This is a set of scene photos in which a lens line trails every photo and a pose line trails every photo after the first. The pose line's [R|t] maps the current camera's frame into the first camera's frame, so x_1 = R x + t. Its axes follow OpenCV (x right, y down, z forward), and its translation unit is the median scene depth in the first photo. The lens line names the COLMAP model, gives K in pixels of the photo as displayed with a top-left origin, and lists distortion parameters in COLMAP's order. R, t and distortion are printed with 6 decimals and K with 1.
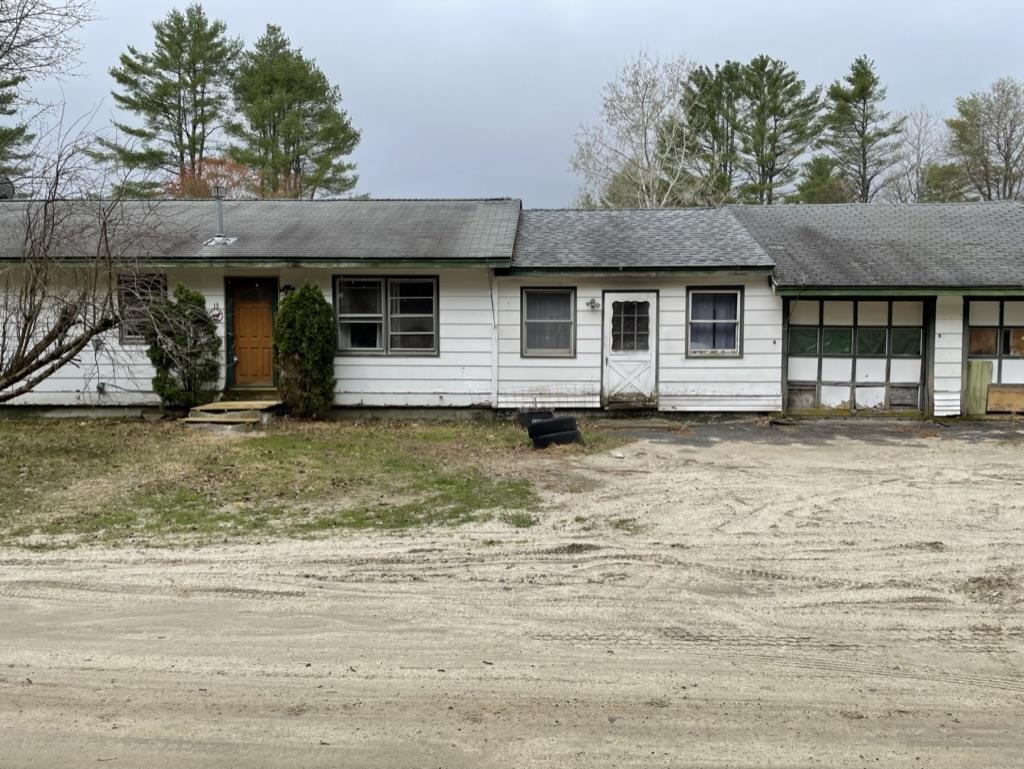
lens RADIAL K [[799.7, 0, 519.3], [0, 799.7, 377.4], [0, 0, 1]] dist [0.091423, -0.125618]
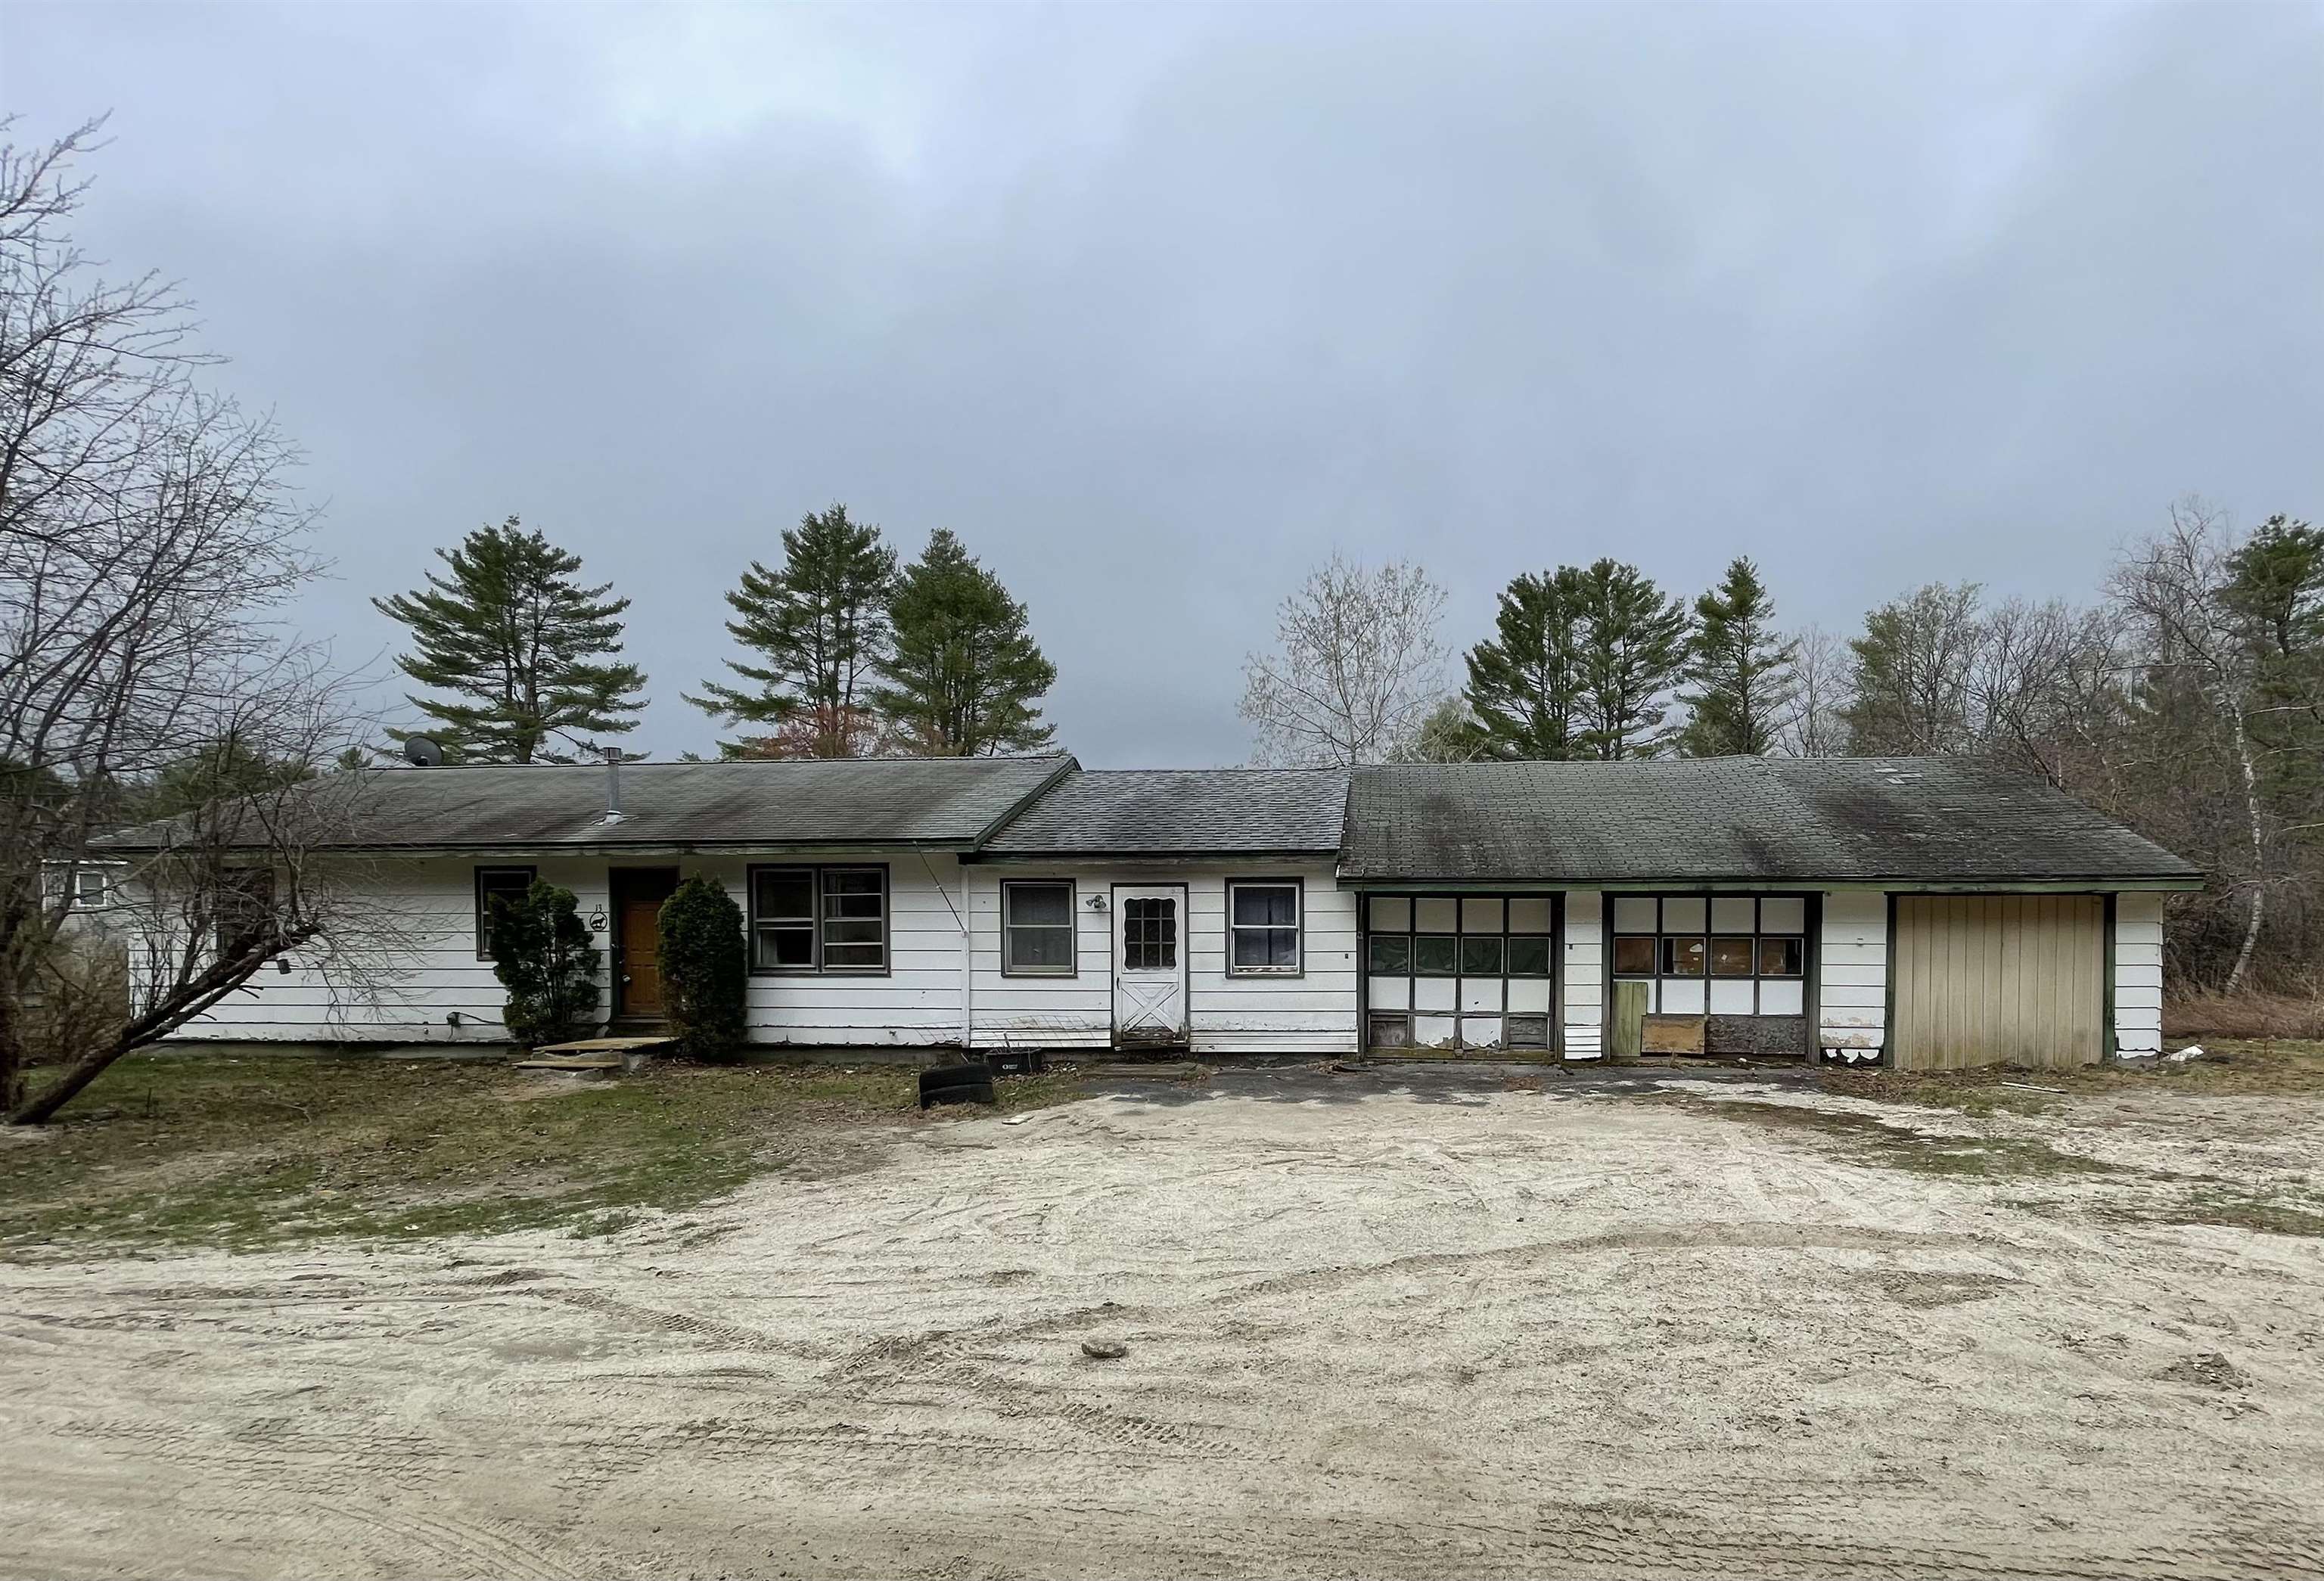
lens RADIAL K [[1079.7, 0, 1317.0], [0, 1079.7, 974.2], [0, 0, 1]] dist [-0.002591, -0.004374]
pose [[0.999345, -0.001735, -0.036153, 0.321038], [0.001216, 0.999896, -0.014363, -0.013446], [0.036174, 0.014310, 0.999243, 0.043150]]
